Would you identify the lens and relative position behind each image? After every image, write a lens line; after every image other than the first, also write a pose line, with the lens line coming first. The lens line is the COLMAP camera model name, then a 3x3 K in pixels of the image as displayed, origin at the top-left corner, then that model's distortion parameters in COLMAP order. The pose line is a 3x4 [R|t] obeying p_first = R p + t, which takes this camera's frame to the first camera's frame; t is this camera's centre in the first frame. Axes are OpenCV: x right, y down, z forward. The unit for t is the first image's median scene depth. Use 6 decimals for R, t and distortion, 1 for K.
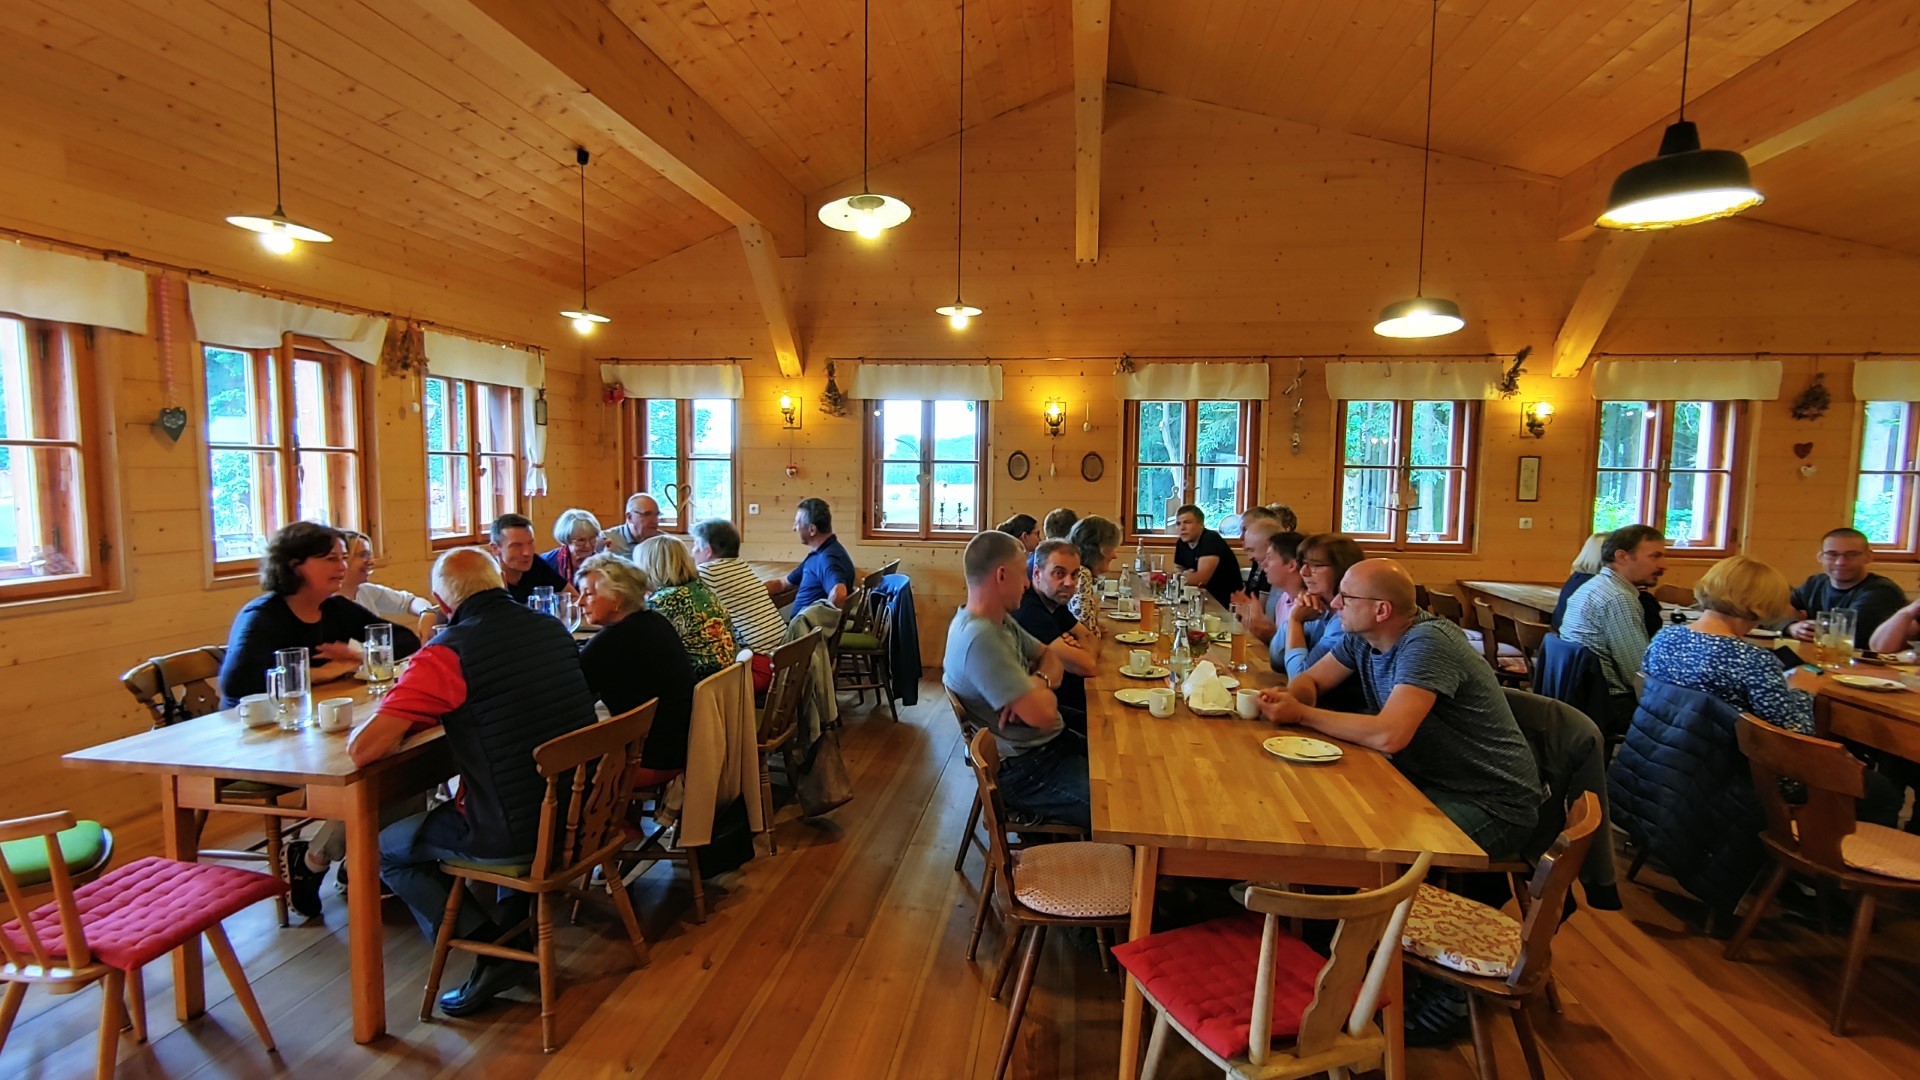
lens RADIAL K [[862.1, 0, 964.8], [0, 862.1, 539.7], [0, 0, 1]] dist [0.003501, -0.000835]
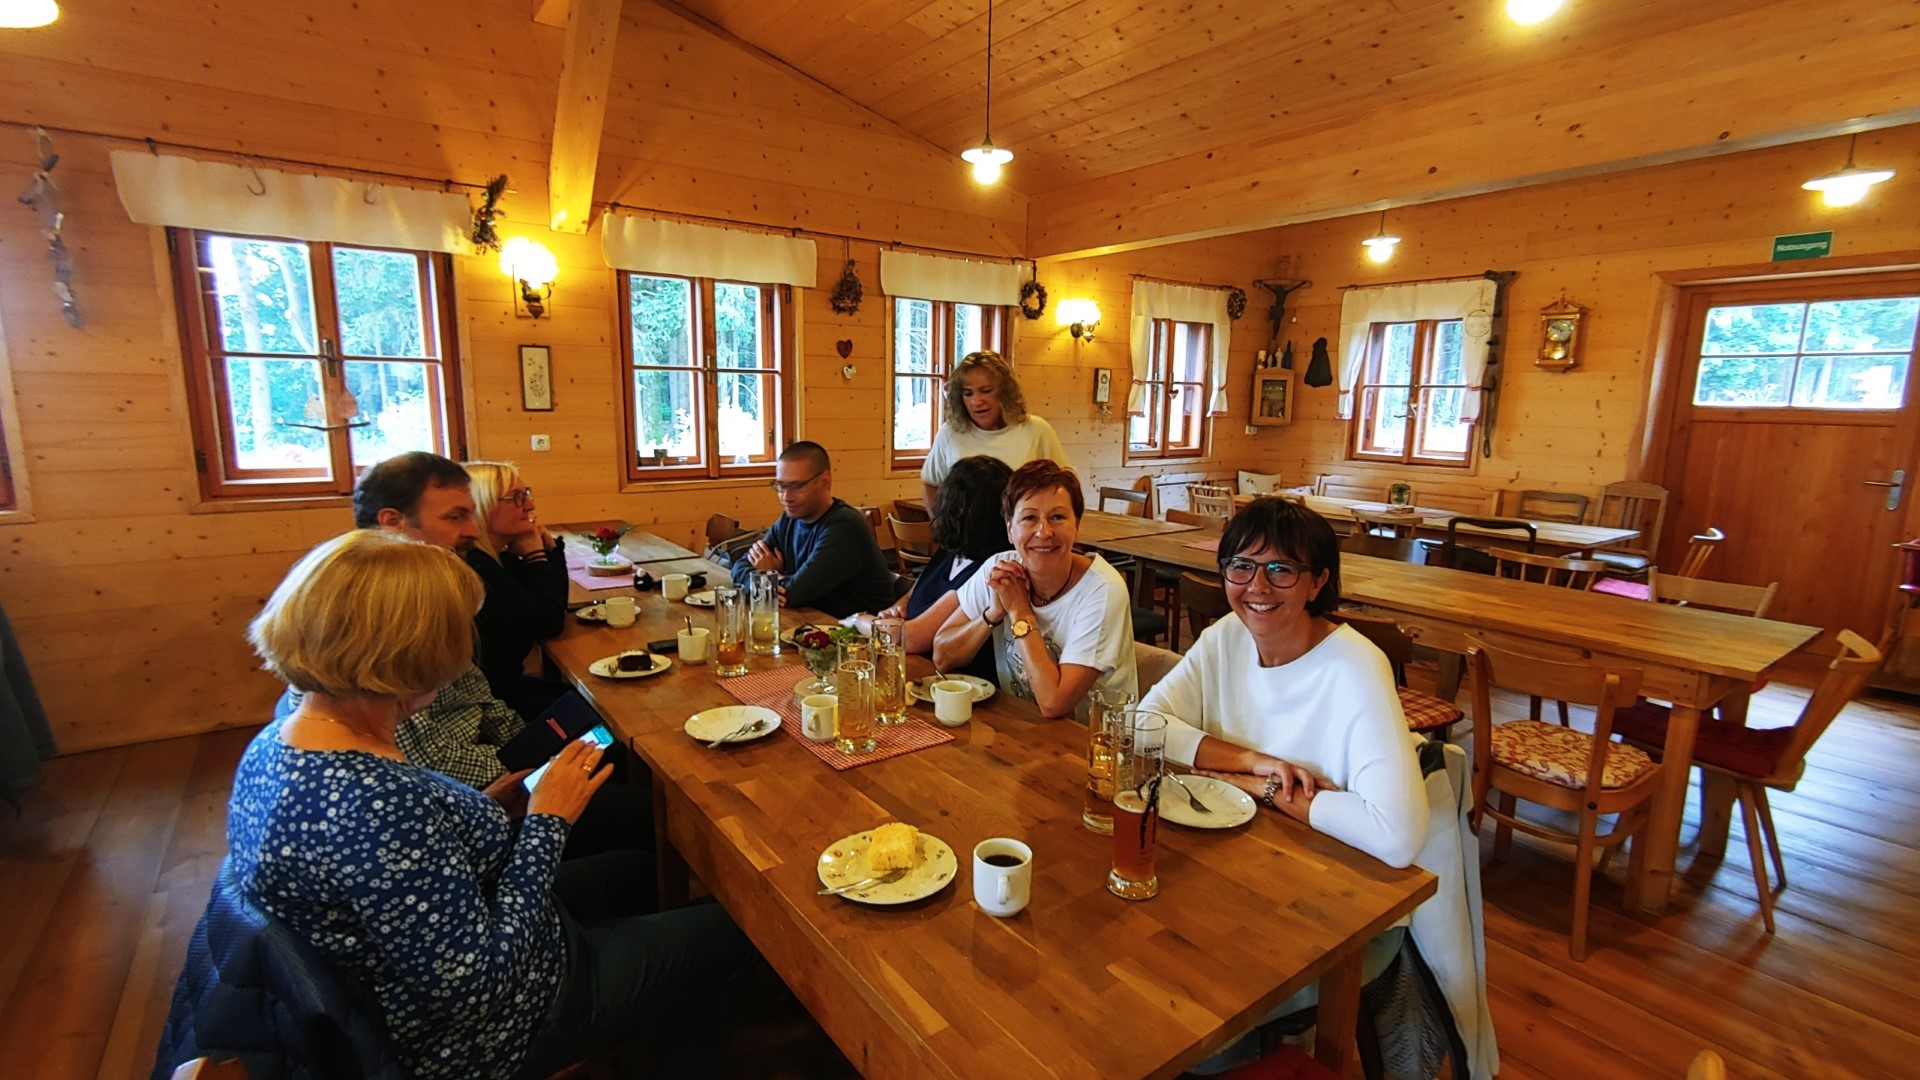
lens RADIAL K [[862.1, 0, 958.3], [0, 862.1, 539.9], [0, 0, 1]] dist [0.003501, -0.000835]
pose [[0.721730, -0.116763, 0.682255, 0.413411], [0.047079, 0.991667, 0.119914, -0.009018], [-0.690571, -0.054426, 0.721213, 0.261141]]
